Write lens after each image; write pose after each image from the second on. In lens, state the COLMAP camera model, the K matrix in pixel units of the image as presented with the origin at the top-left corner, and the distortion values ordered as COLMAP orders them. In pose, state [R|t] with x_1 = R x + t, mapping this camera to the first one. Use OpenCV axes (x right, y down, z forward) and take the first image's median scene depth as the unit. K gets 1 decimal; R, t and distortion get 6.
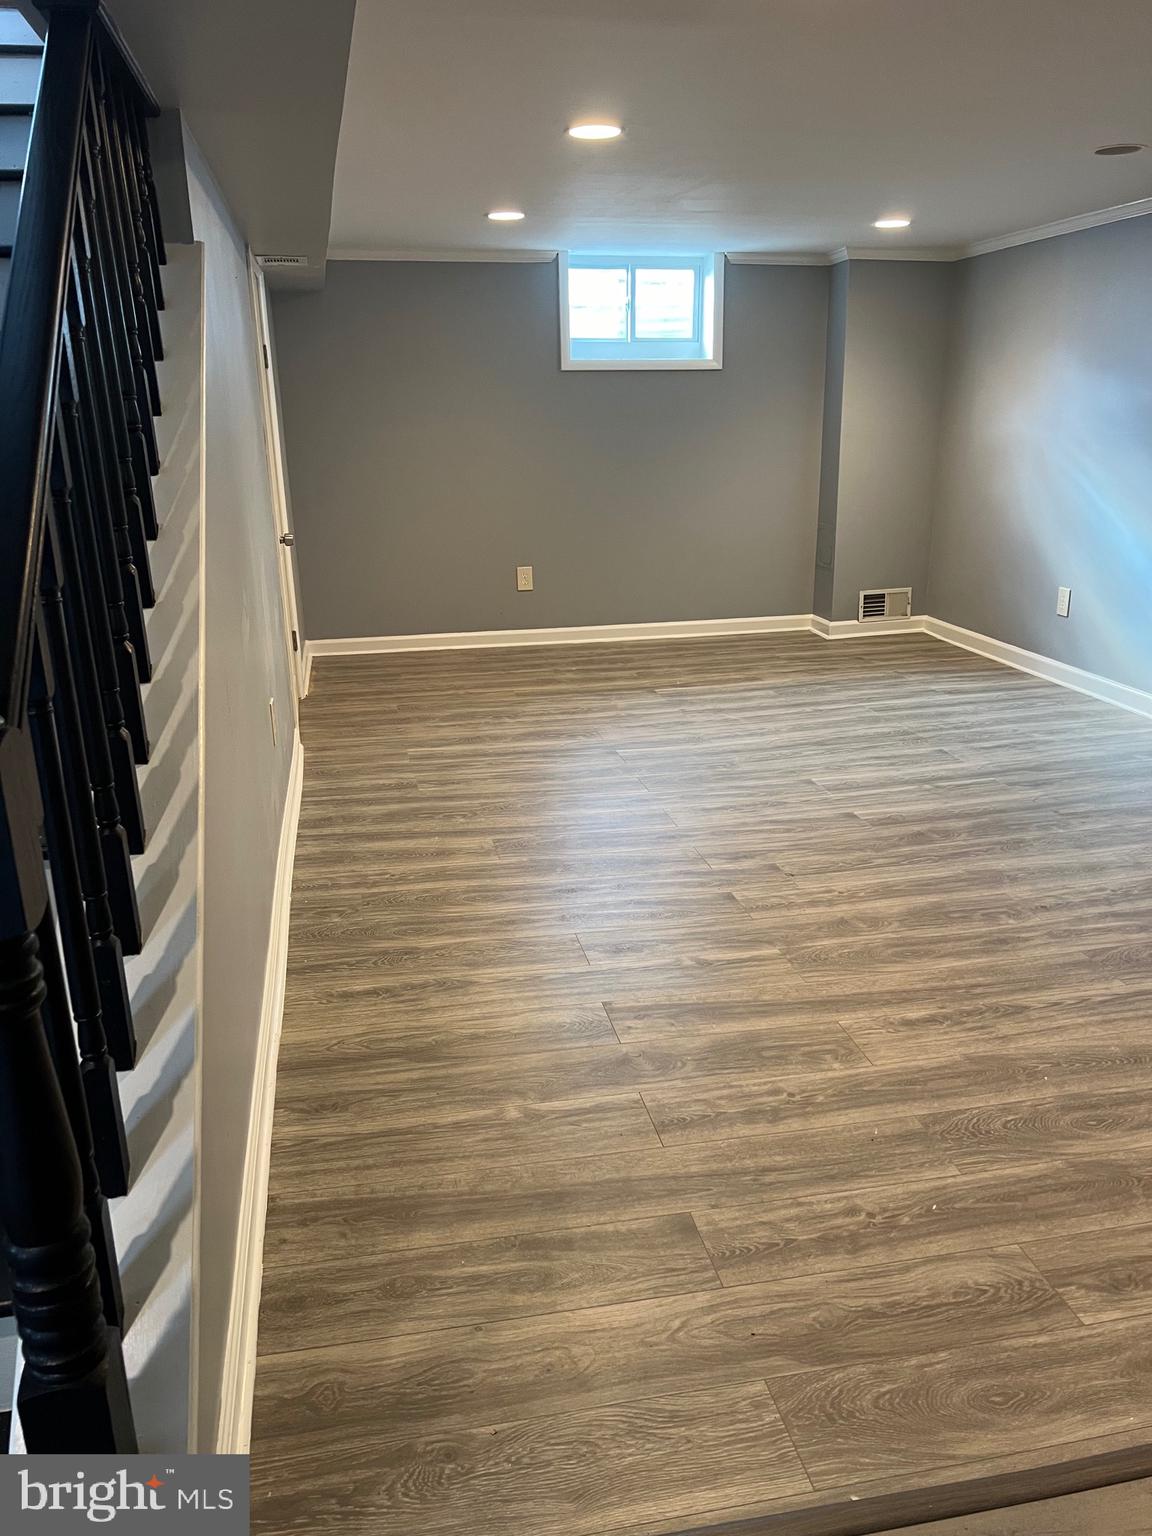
lens RADIAL K [[1150.4, 0, 583.7], [0, 1150.4, 770.4], [0, 0, 1]] dist [0.045034, -0.051974]
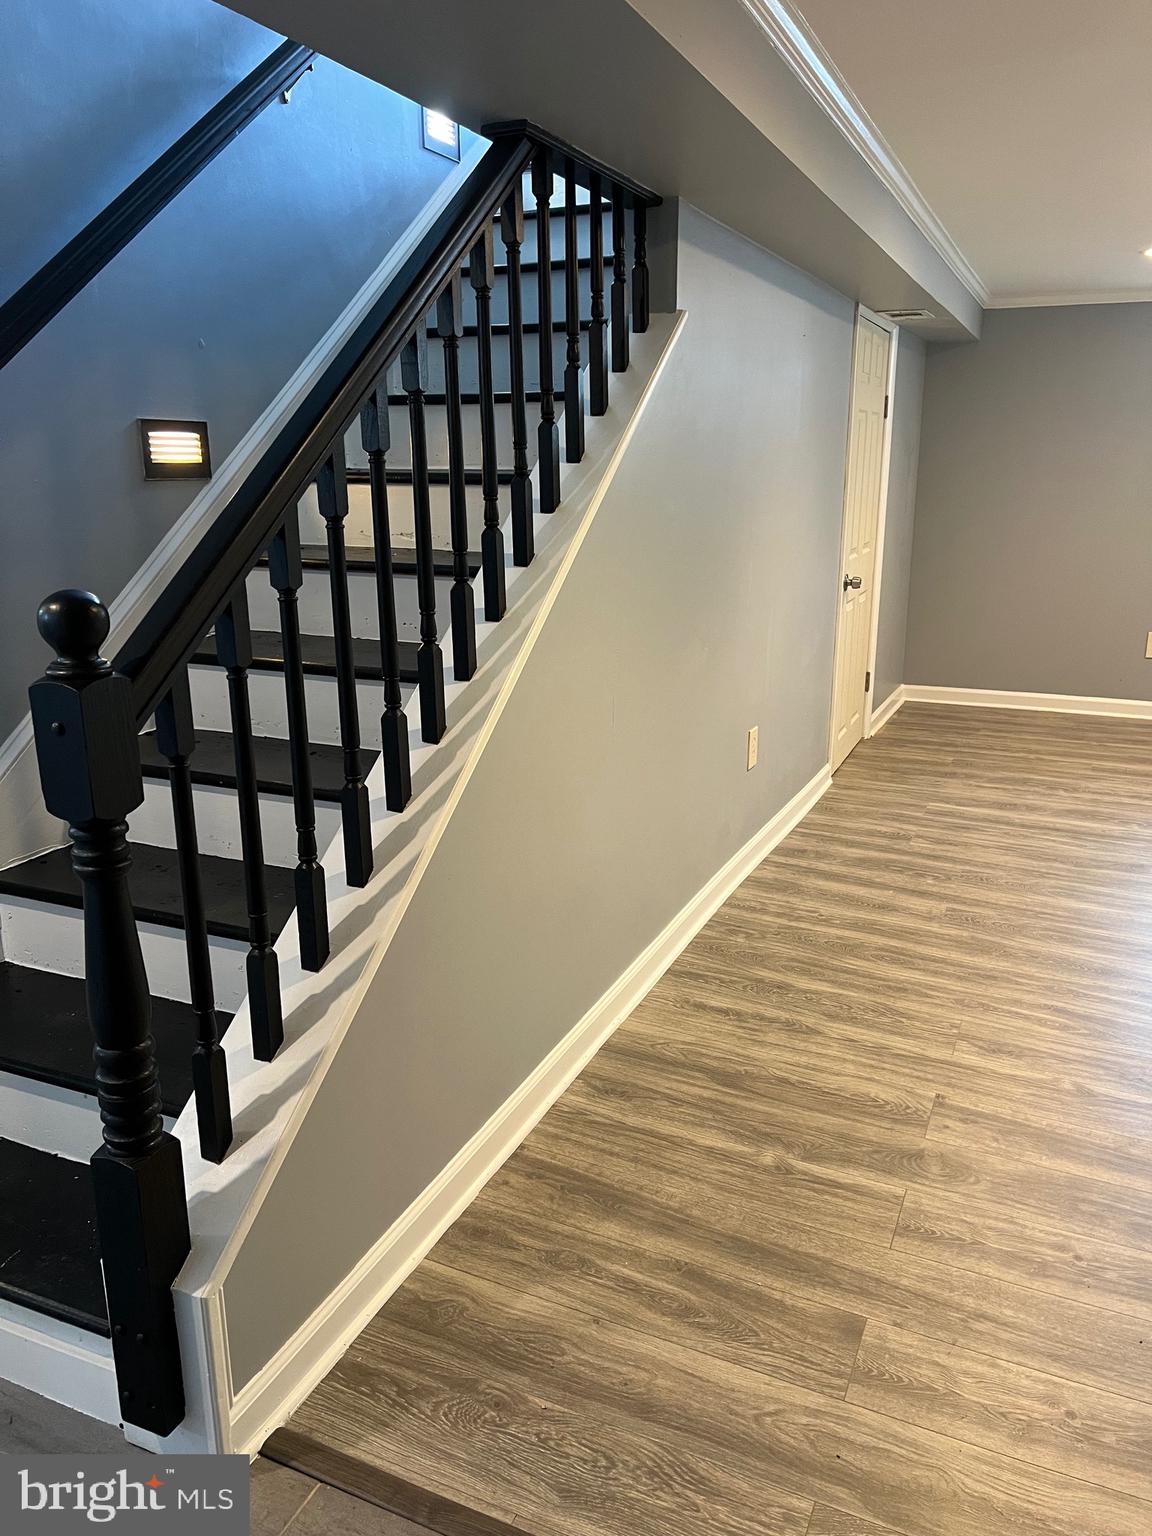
lens RADIAL K [[1150.4, 0, 583.7], [0, 1150.4, 770.4], [0, 0, 1]] dist [0.045034, -0.051974]
pose [[0.812434, 0.165030, -0.559210, 0.274465], [-0.185218, 0.982476, 0.020853, -0.020764], [0.552852, 0.086634, 0.828764, 0.051485]]
